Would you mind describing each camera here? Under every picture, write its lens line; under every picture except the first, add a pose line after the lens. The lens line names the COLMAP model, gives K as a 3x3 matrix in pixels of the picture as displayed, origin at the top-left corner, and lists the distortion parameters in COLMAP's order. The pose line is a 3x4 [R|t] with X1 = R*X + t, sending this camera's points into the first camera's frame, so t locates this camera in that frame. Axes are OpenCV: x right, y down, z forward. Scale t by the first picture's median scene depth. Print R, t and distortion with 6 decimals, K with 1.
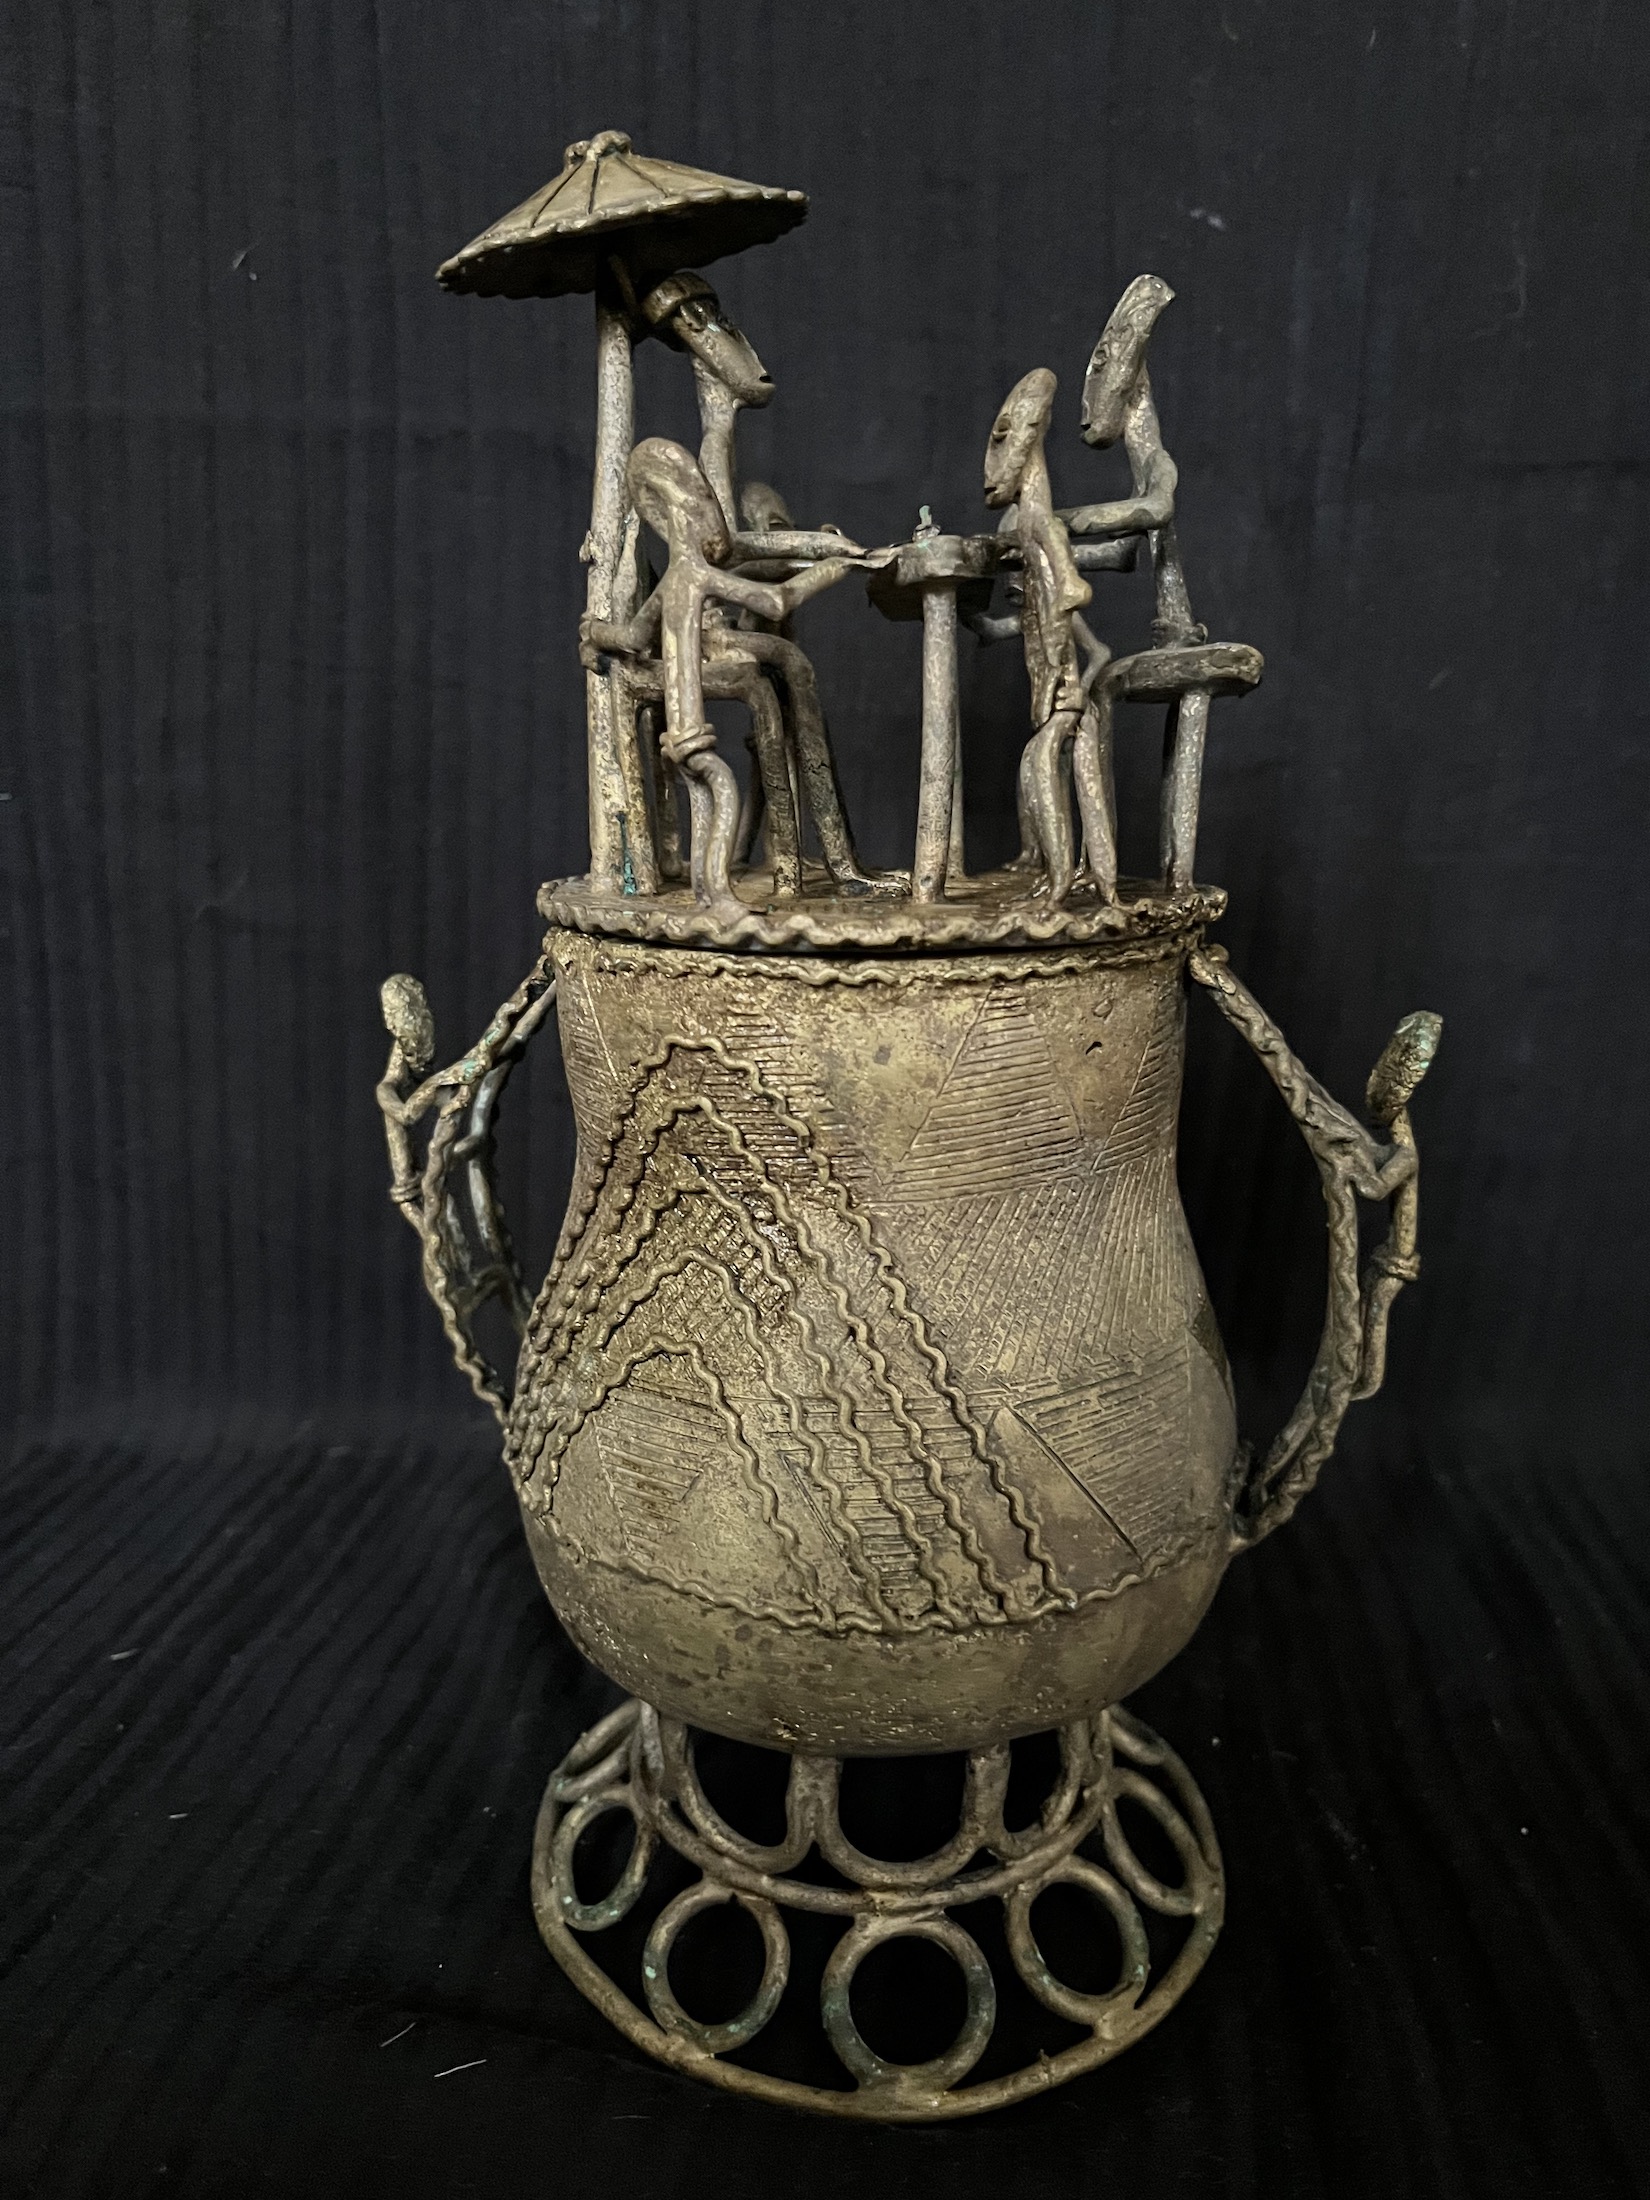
lens RADIAL K [[1830.0, 0, 830.7], [0, 1830.0, 1084.7], [0, 0, 1]] dist [0.061610, -0.062309]
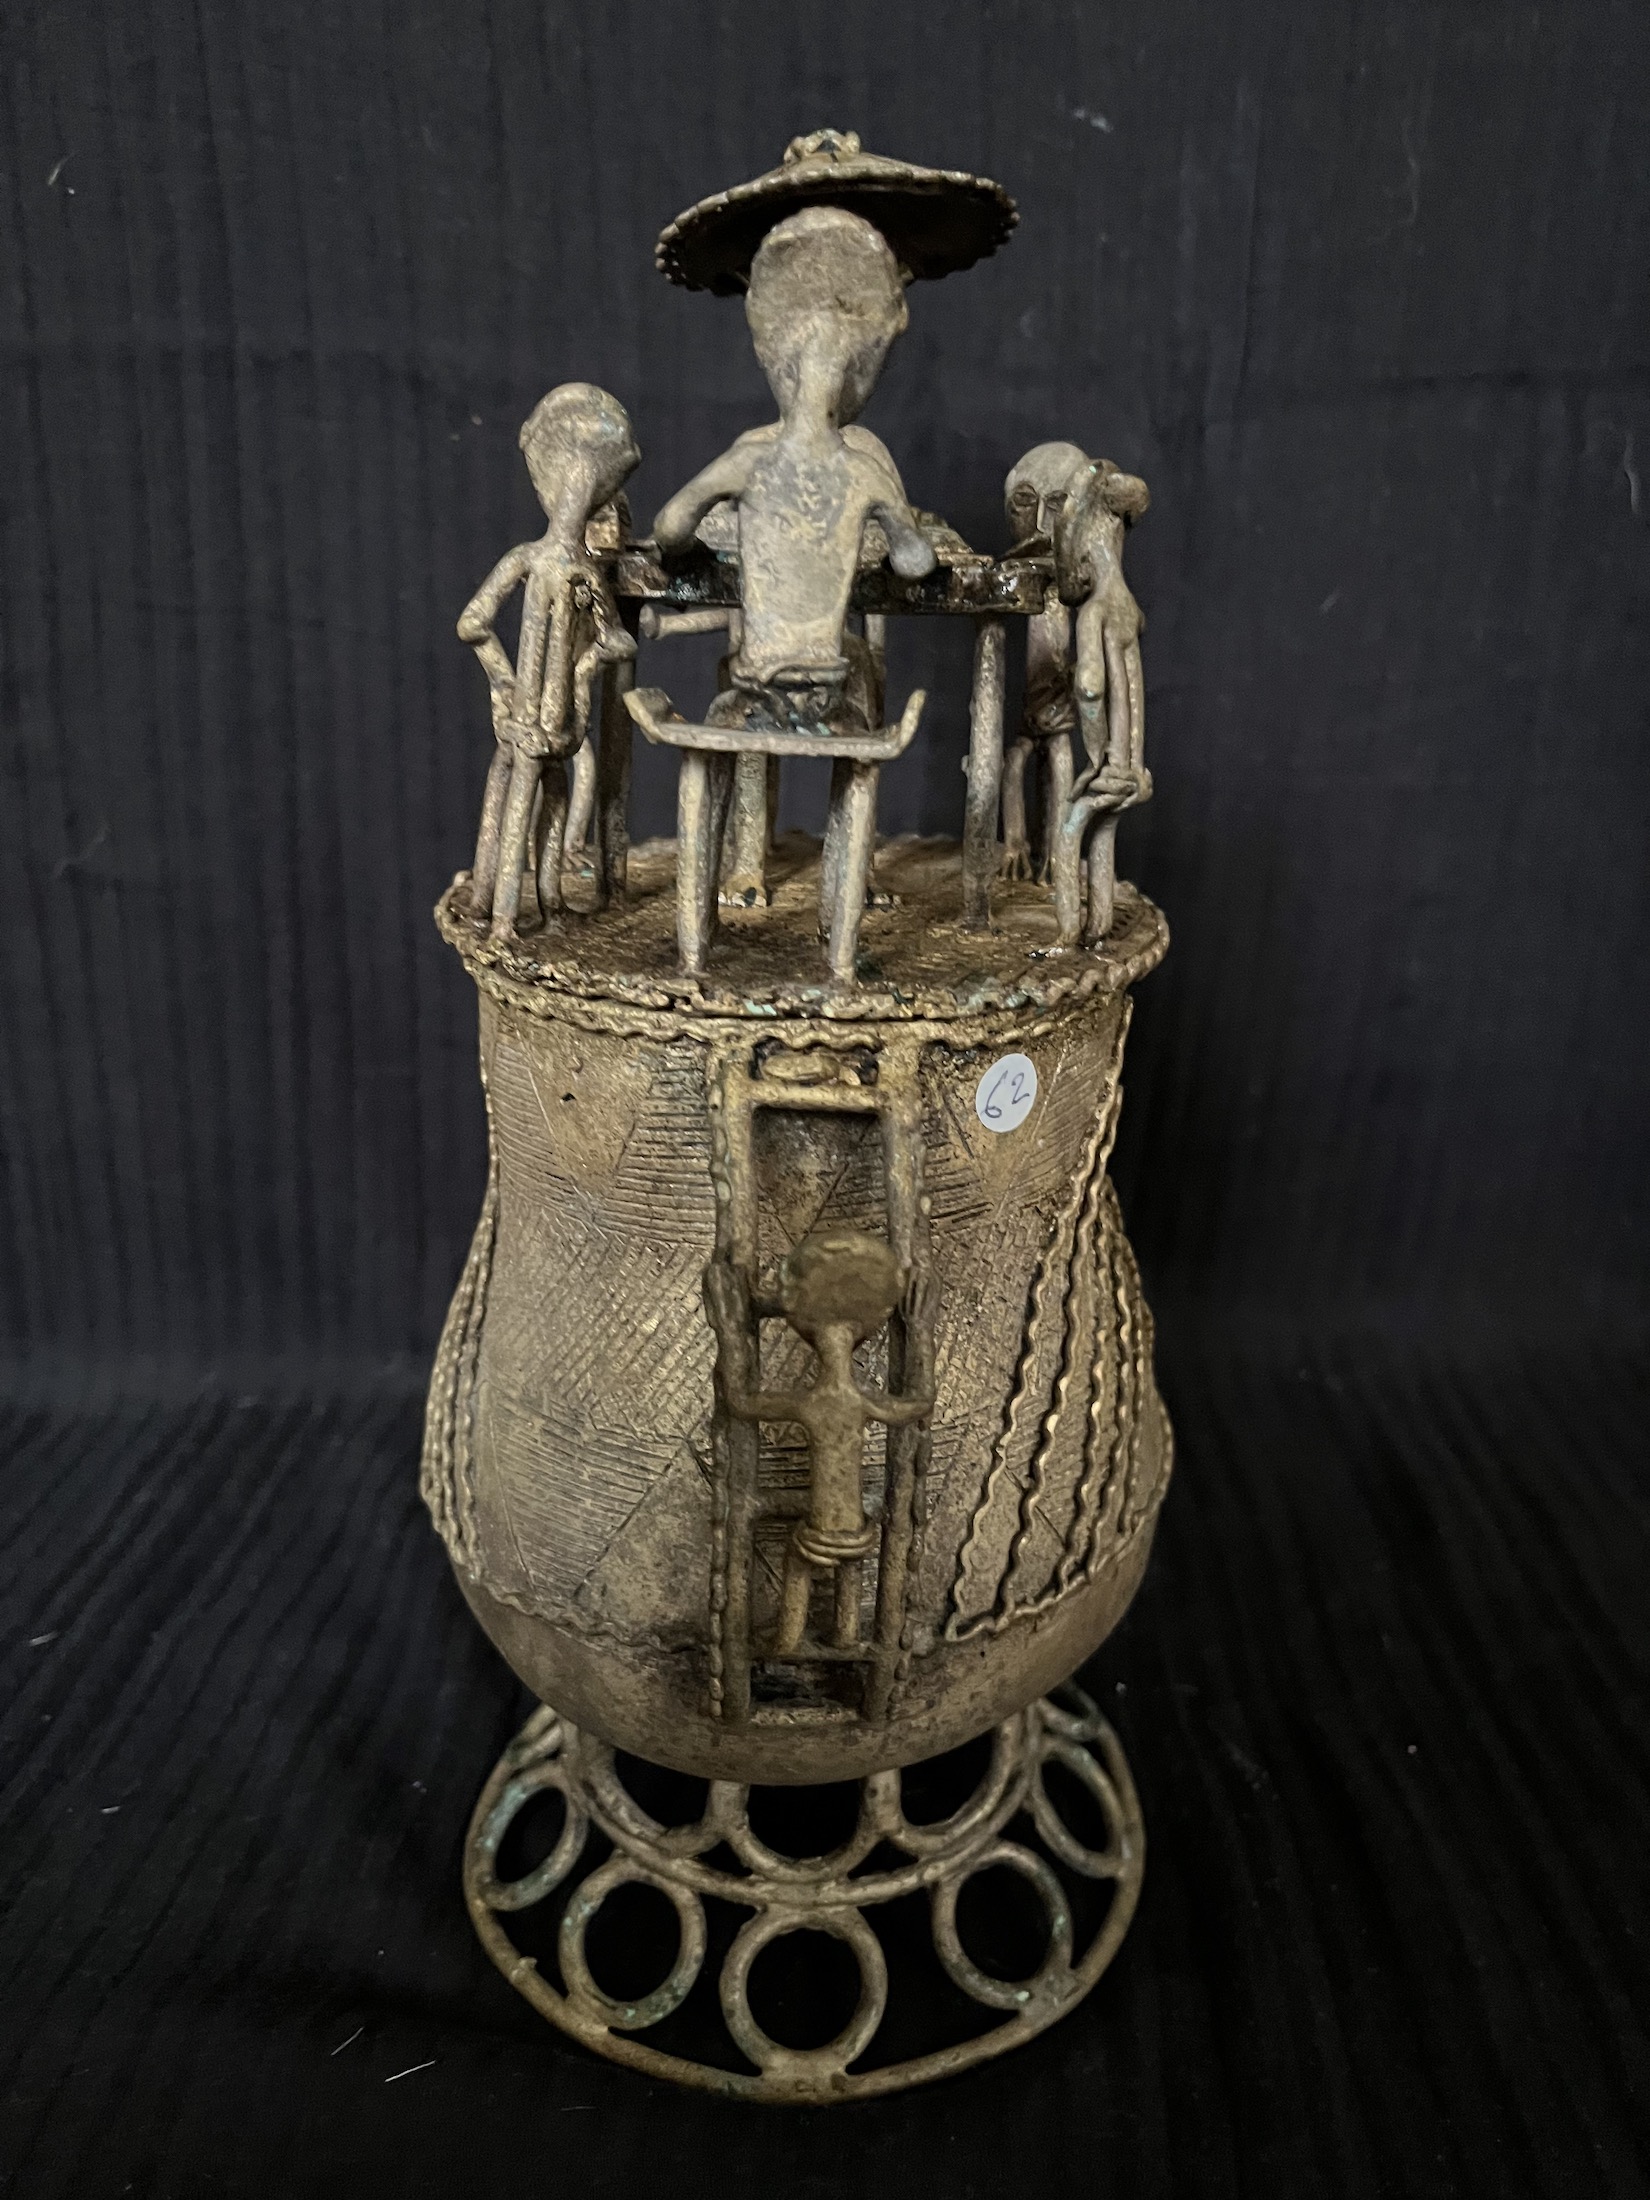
lens RADIAL K [[1830.0, 0, 828.2], [0, 1830.0, 1098.6], [0, 0, 1]] dist [0.061610, -0.062309]
pose [[0.997590, -0.038971, 0.057411, -0.004167], [0.032426, 0.993310, 0.110829, -0.075484], [-0.061346, -0.108701, 0.992180, 0.011647]]
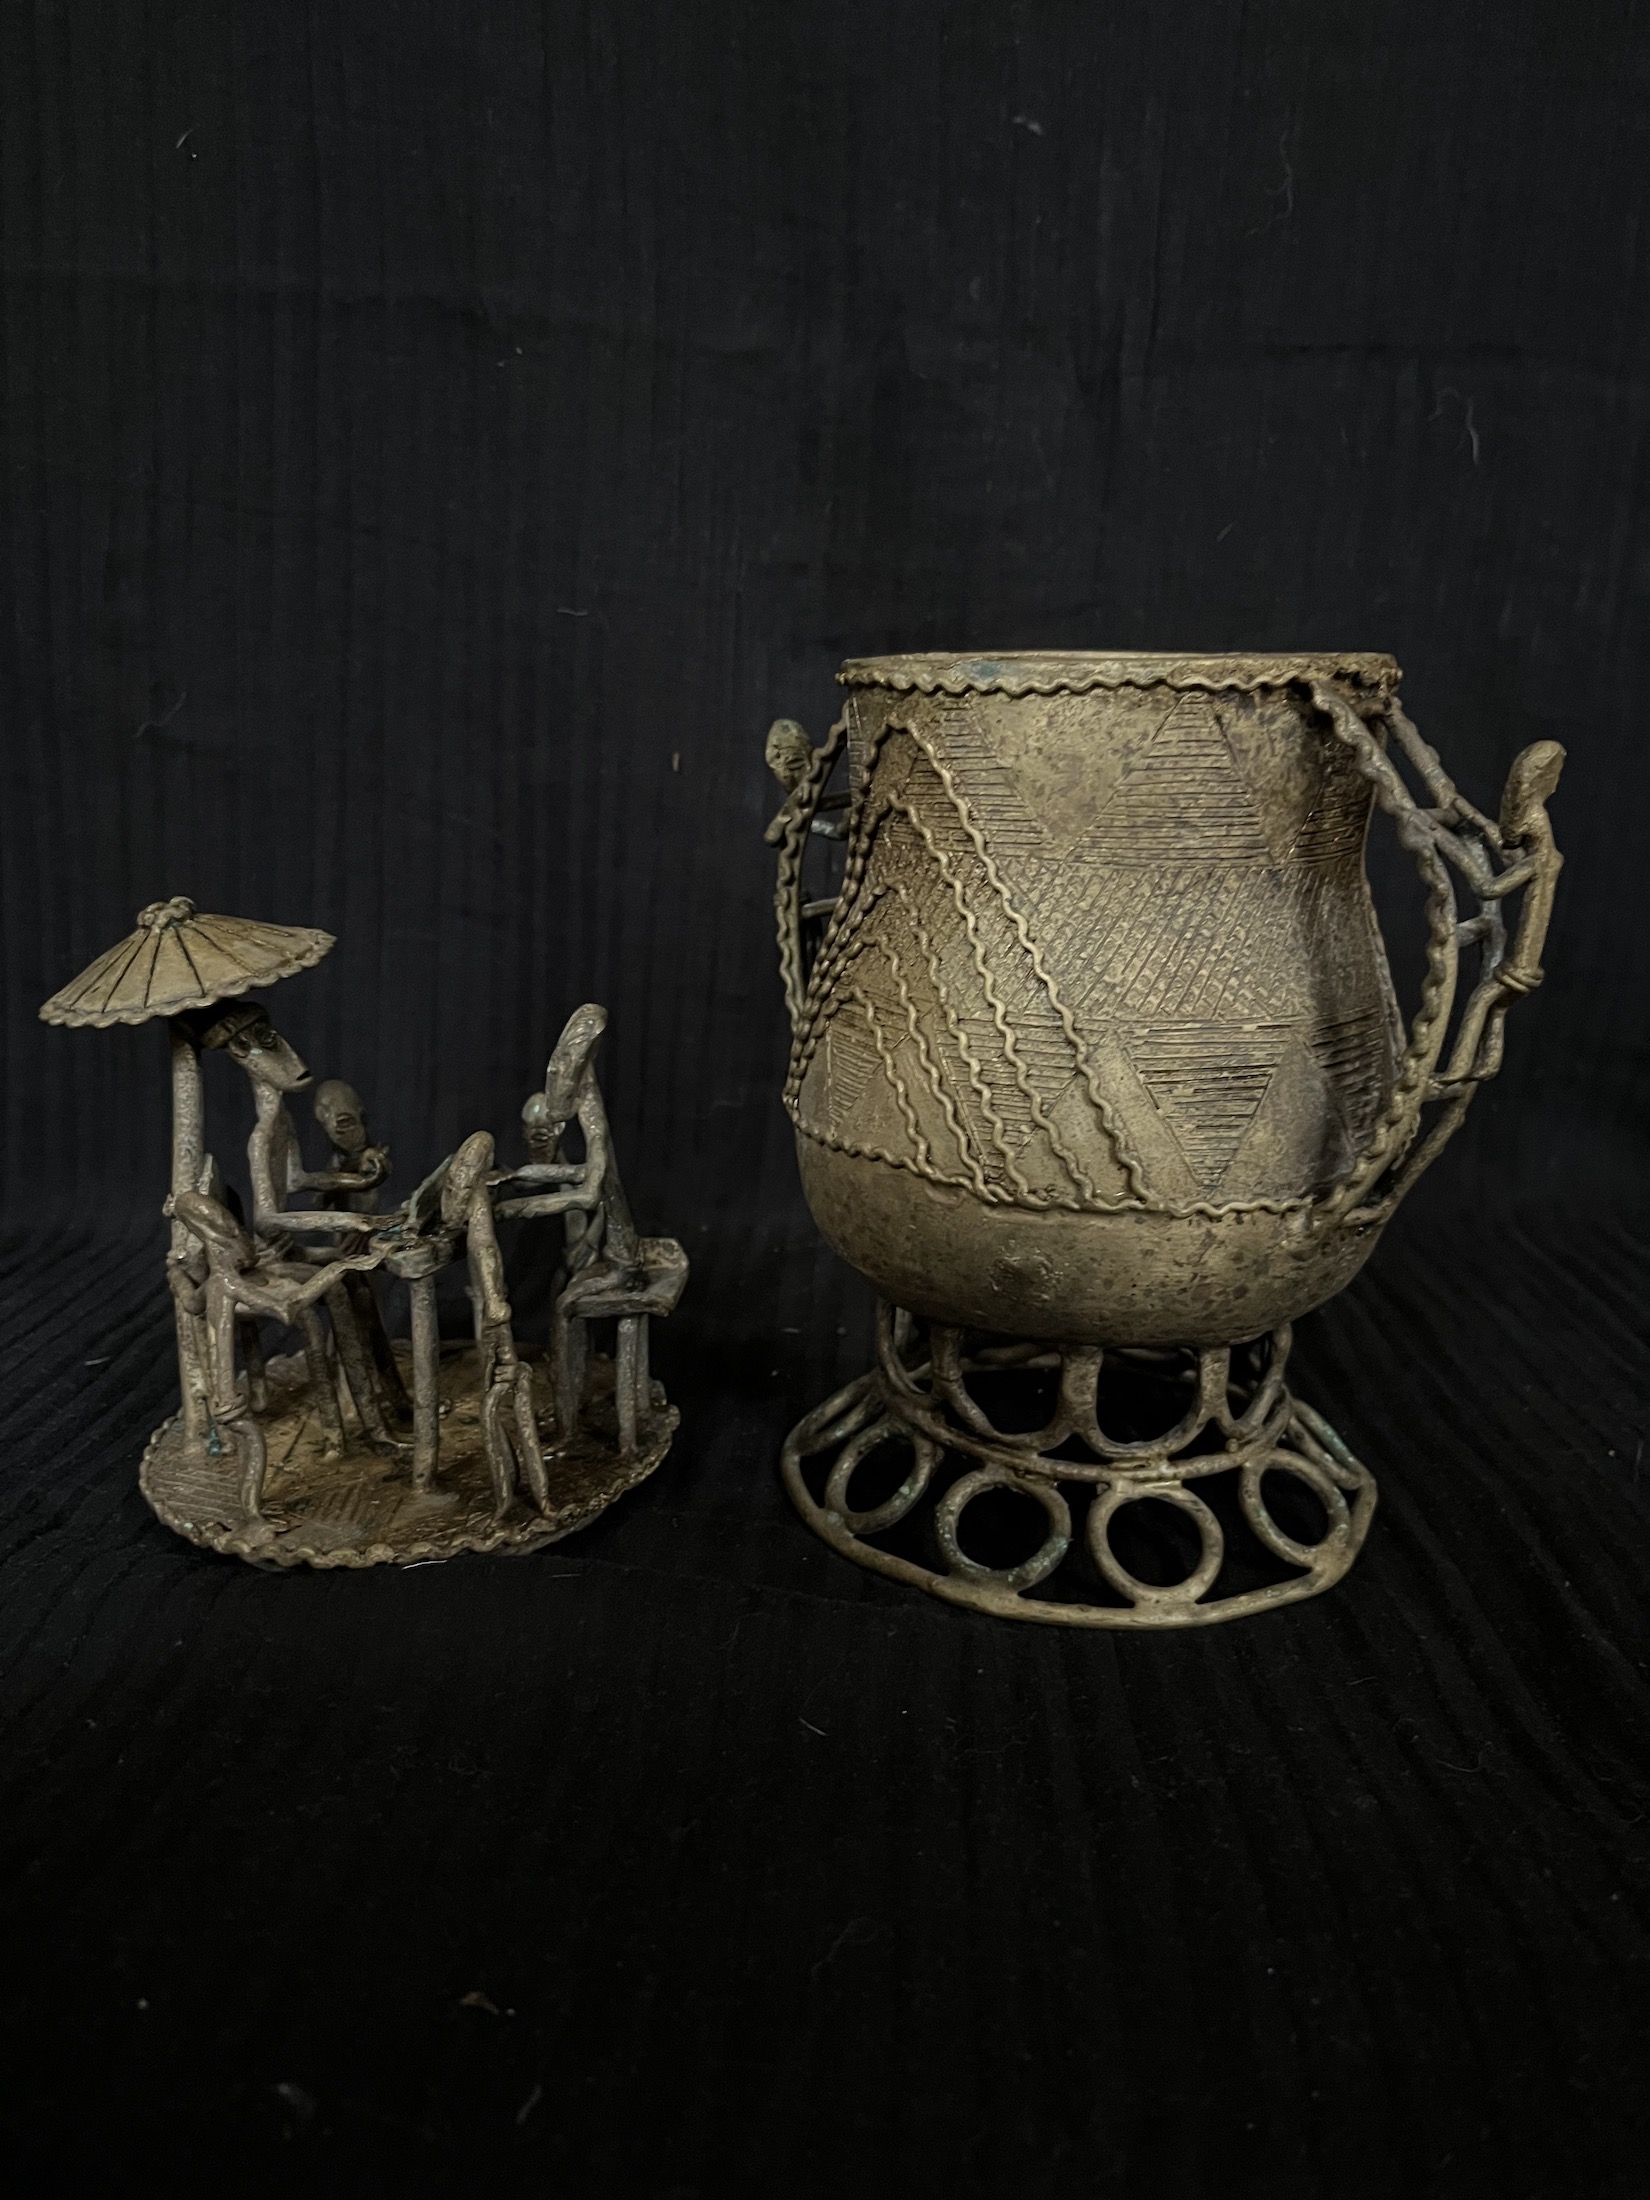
lens RADIAL K [[1830.0, 0, 827.7], [0, 1830.0, 1111.4], [0, 0, 1]] dist [0.061610, -0.062309]
pose [[0.997133, -0.008283, 0.075208, -0.015404], [0.007509, 0.999916, 0.010573, 0.137885], [-0.075289, -0.009978, 0.997112, -0.160595]]
